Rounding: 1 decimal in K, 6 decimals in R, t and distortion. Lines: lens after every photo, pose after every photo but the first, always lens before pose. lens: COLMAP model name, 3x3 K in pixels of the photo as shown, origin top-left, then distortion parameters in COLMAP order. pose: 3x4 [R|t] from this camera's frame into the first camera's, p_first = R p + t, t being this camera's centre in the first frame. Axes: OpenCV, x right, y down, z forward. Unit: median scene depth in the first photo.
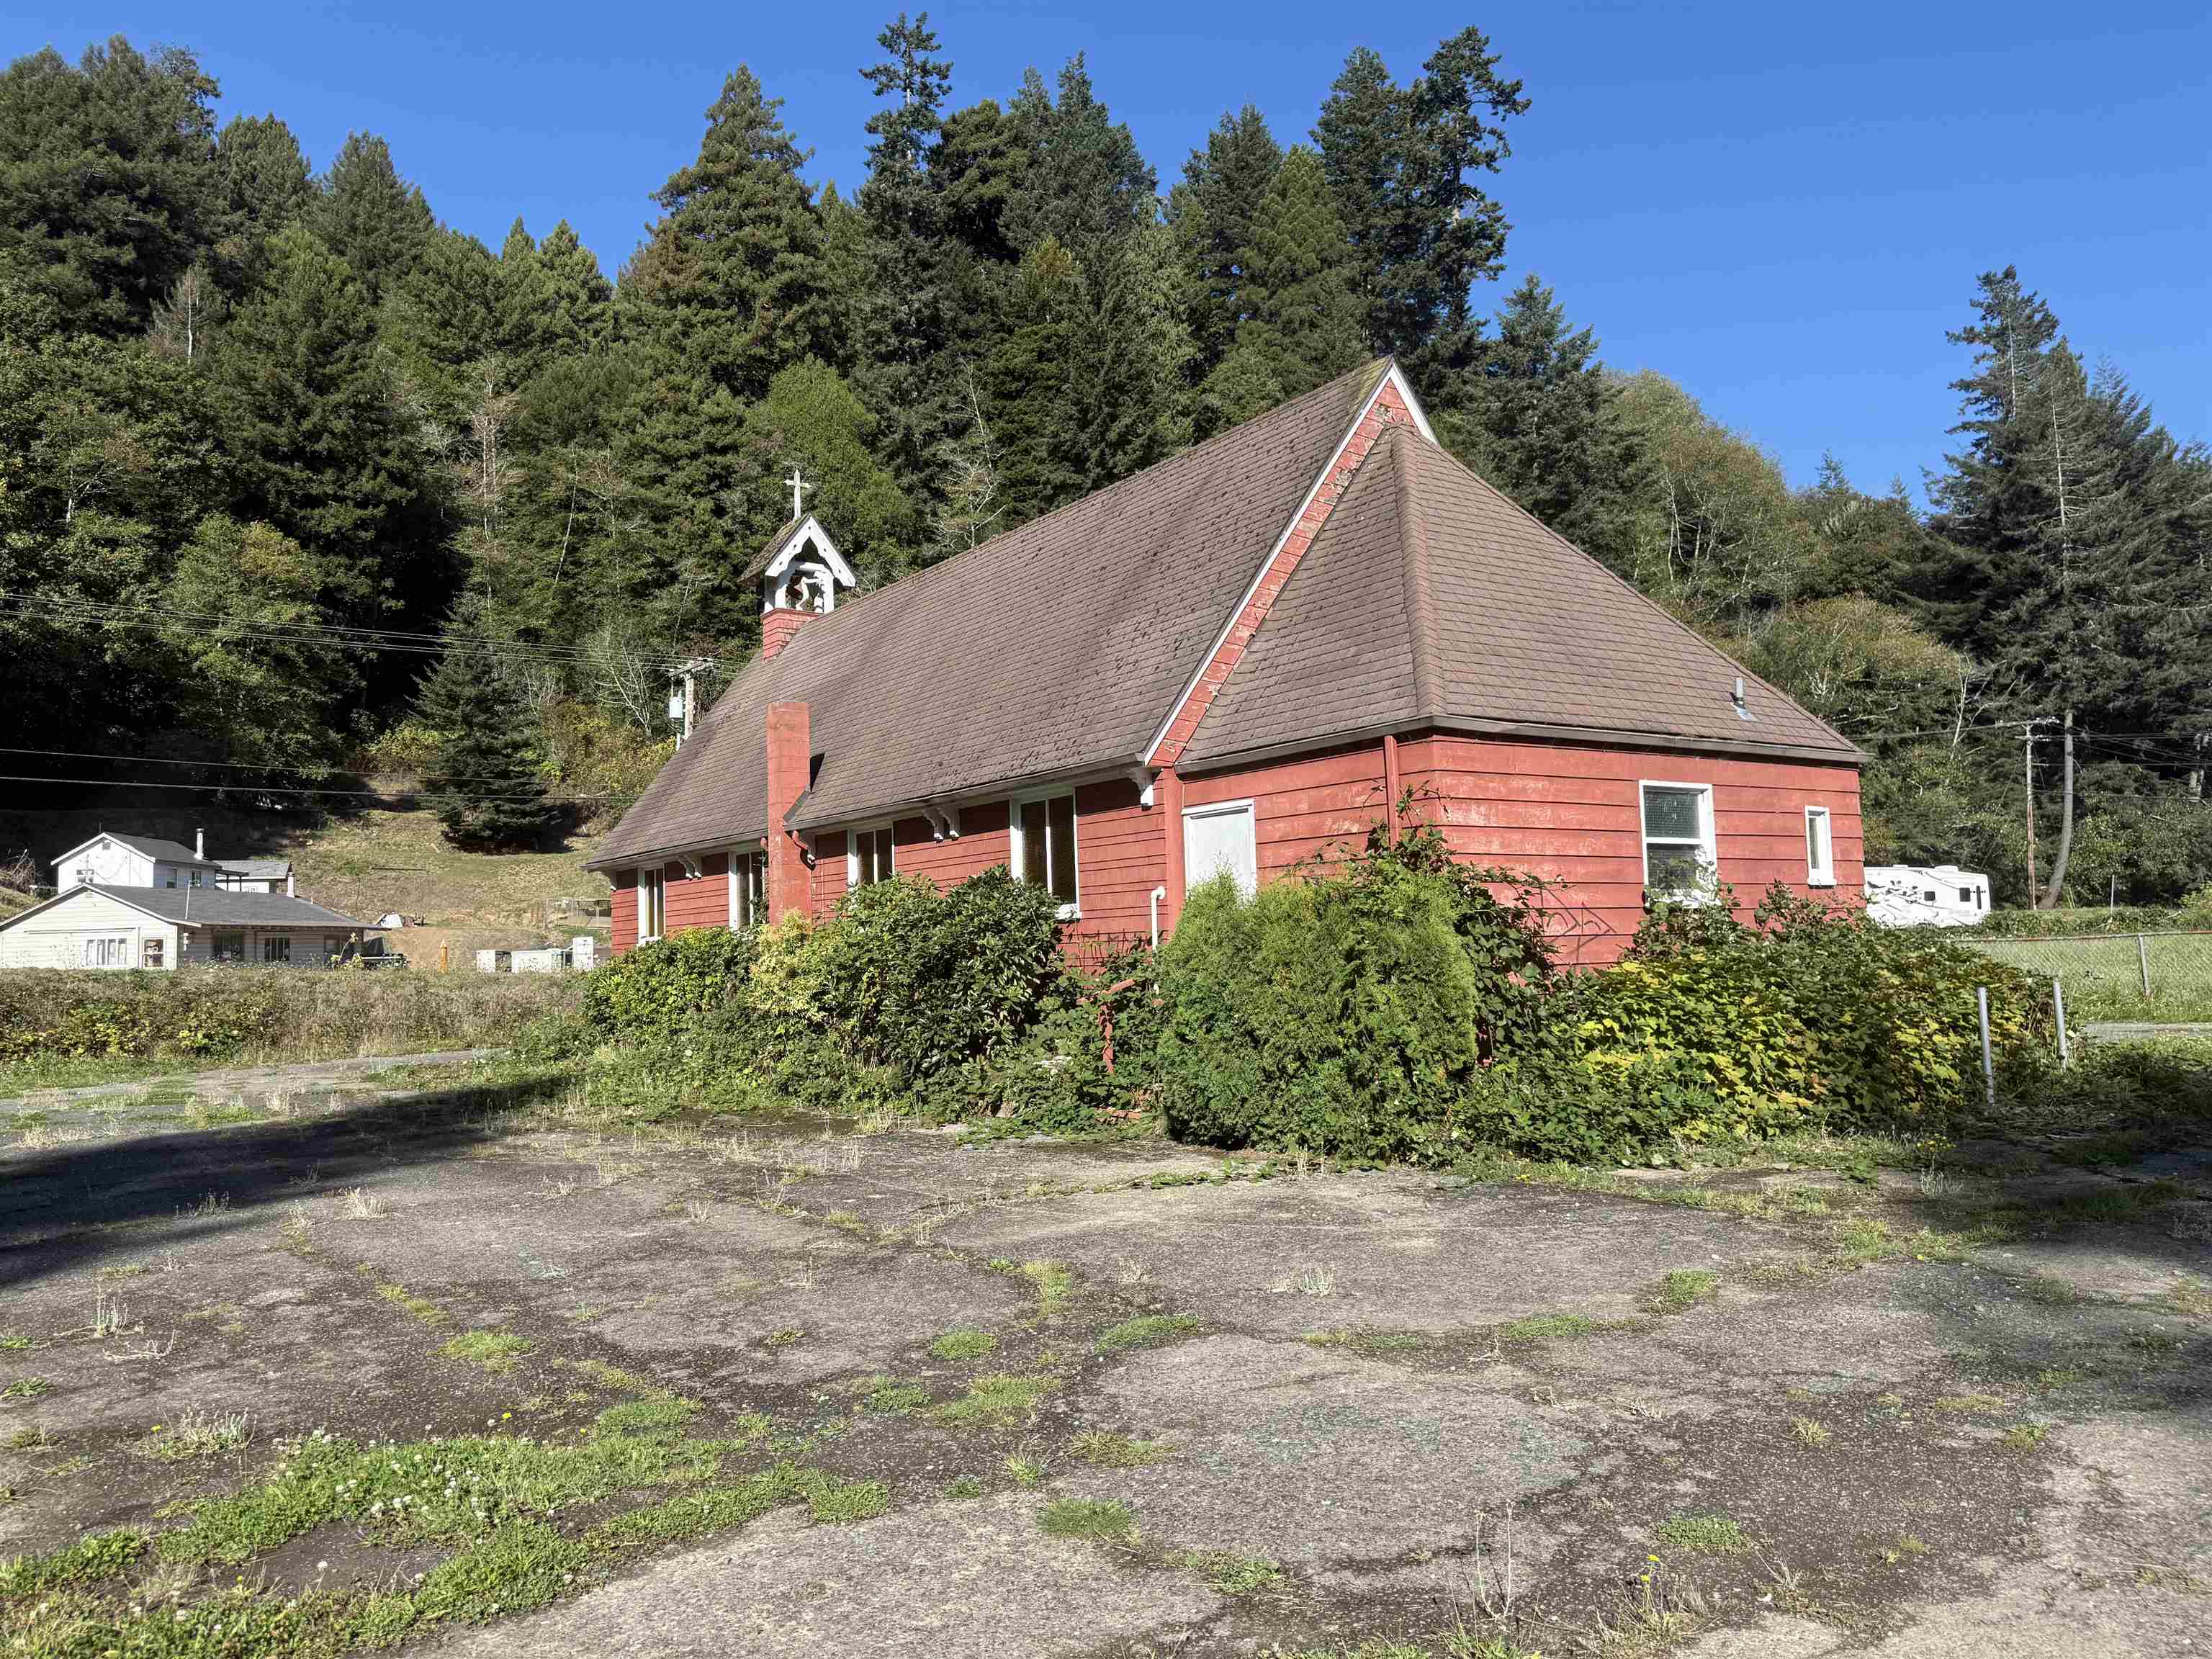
lens RADIAL K [[1558.0, 0, 1109.4], [0, 1558.0, 822.9], [0, 0, 1]] dist [0.039585, -0.055575]
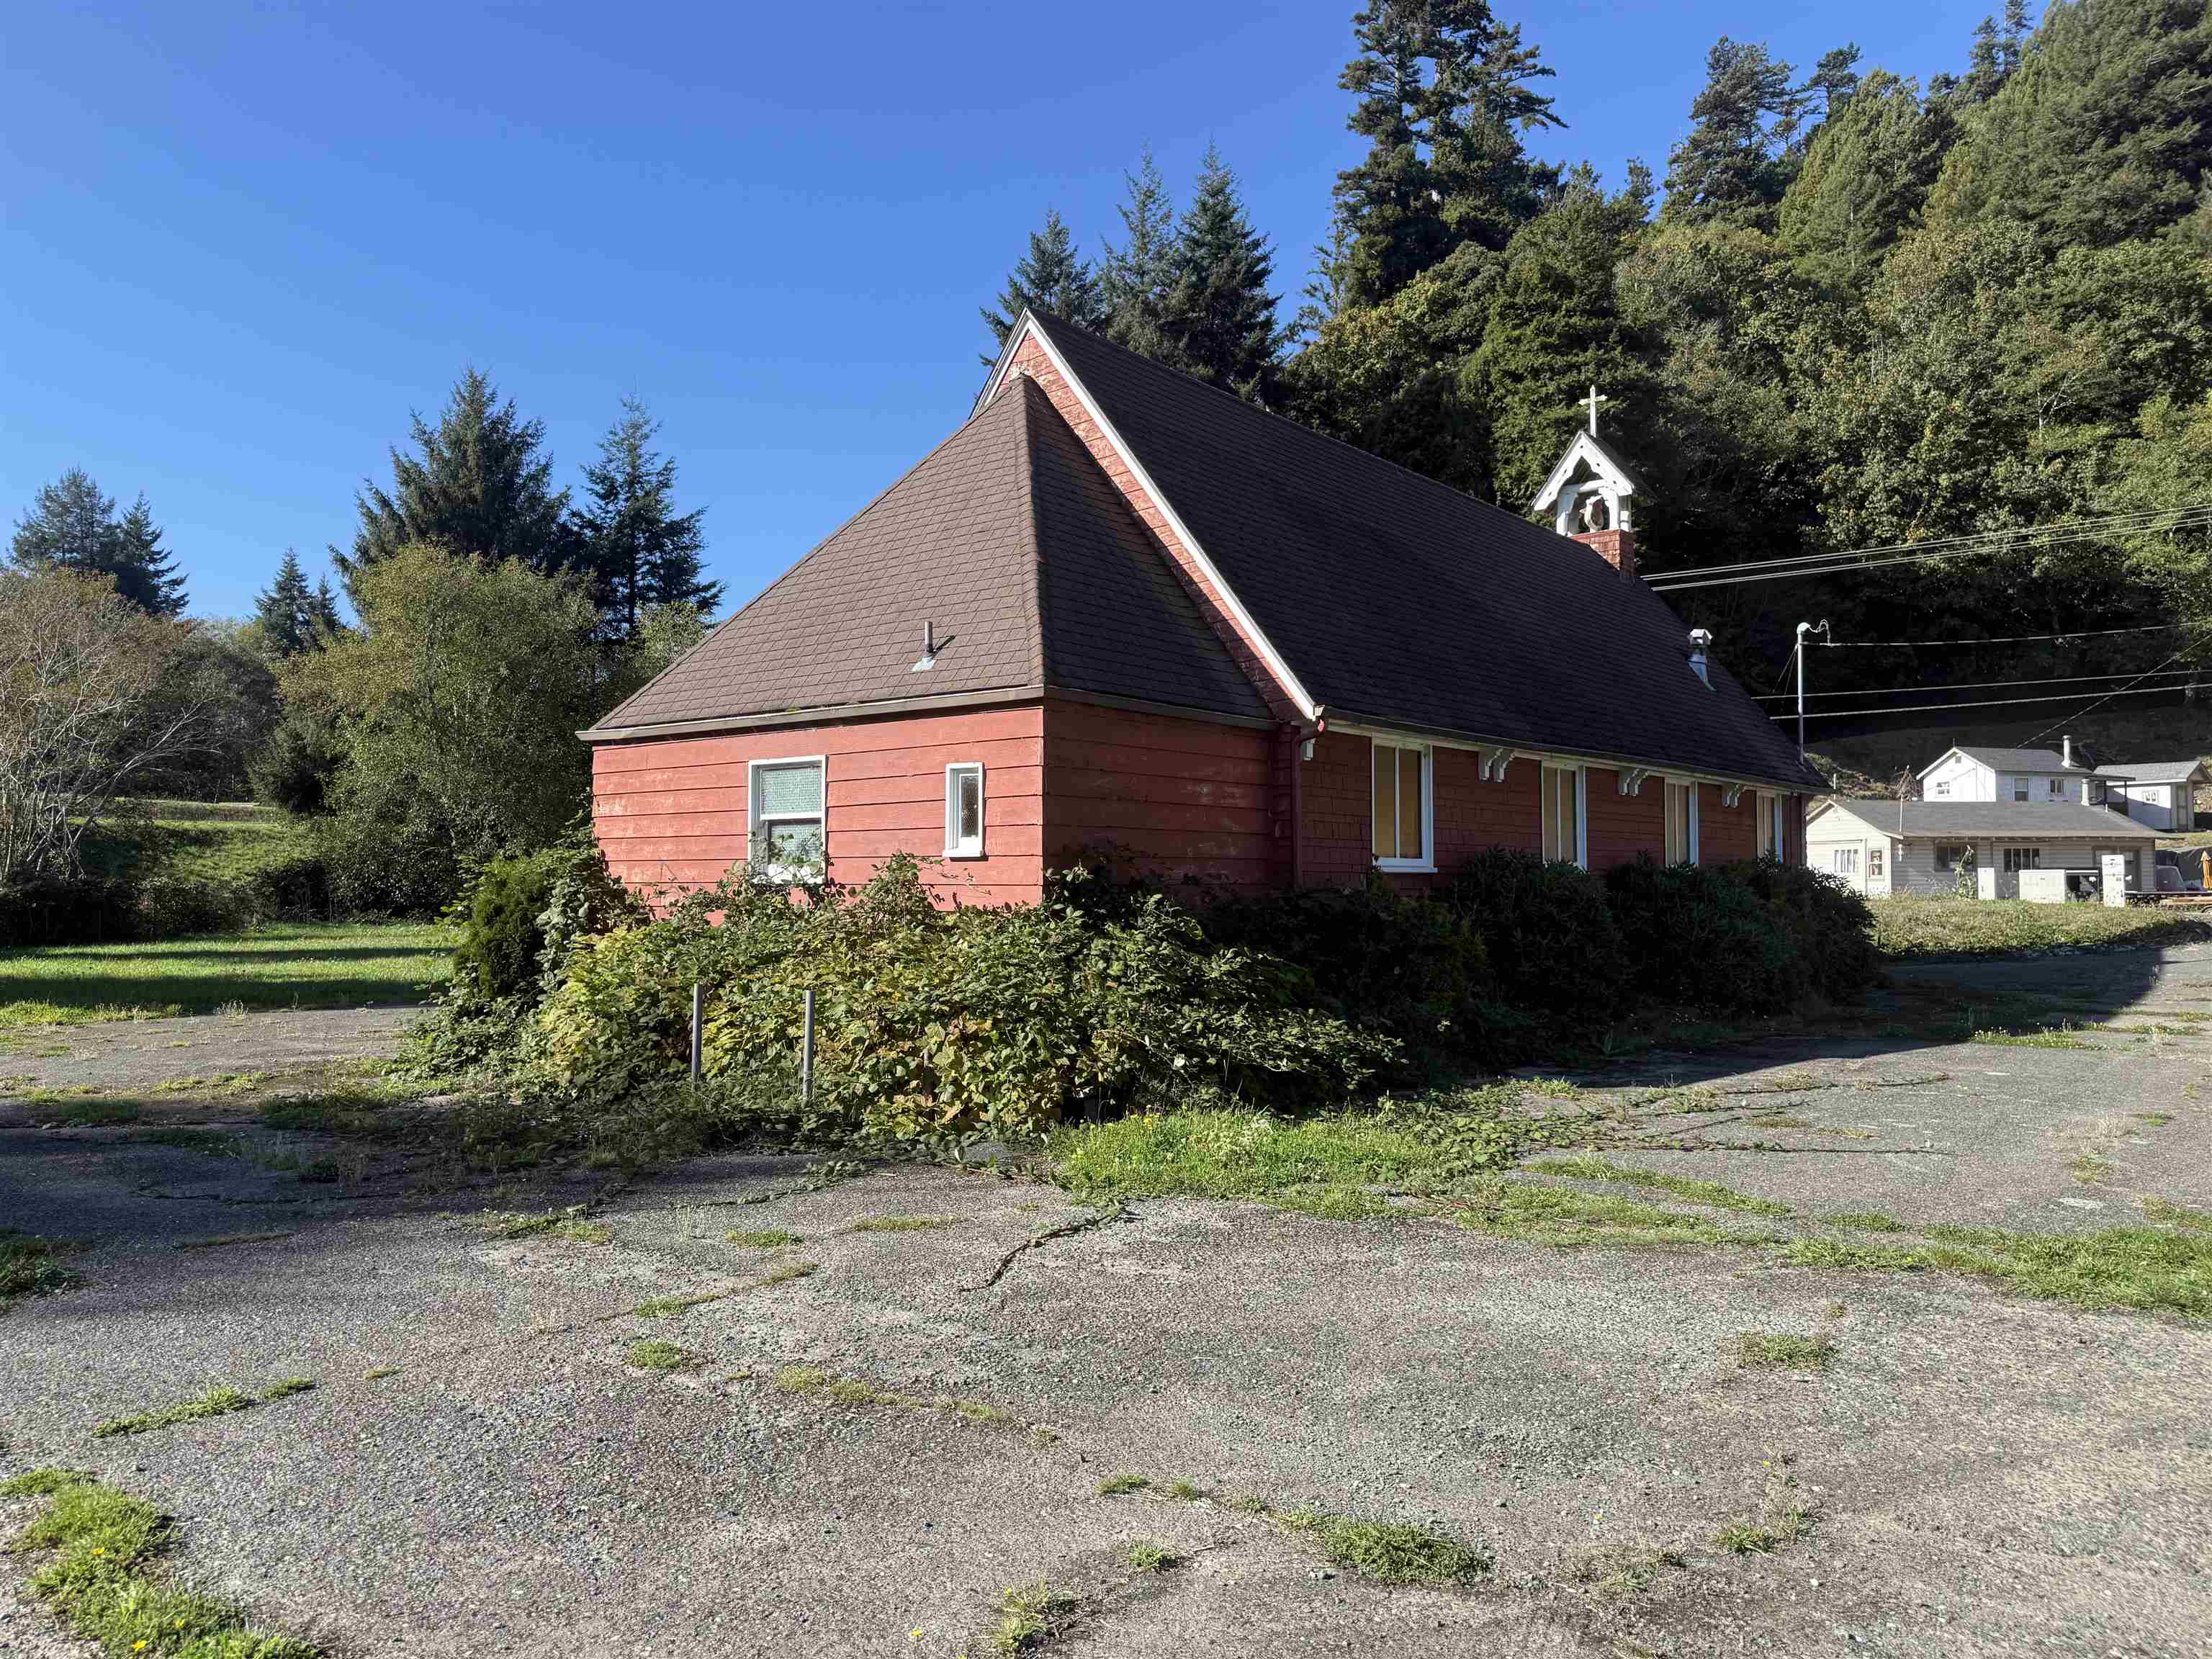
lens RADIAL K [[1558.0, 0, 1109.4], [0, 1558.0, 822.9], [0, 0, 1]] dist [0.039585, -0.055575]
pose [[0.229051, -0.006842, -0.973390, 0.315022], [0.073707, 0.997226, 0.010335, 0.004802], [0.970620, -0.074113, 0.228920, 0.224464]]
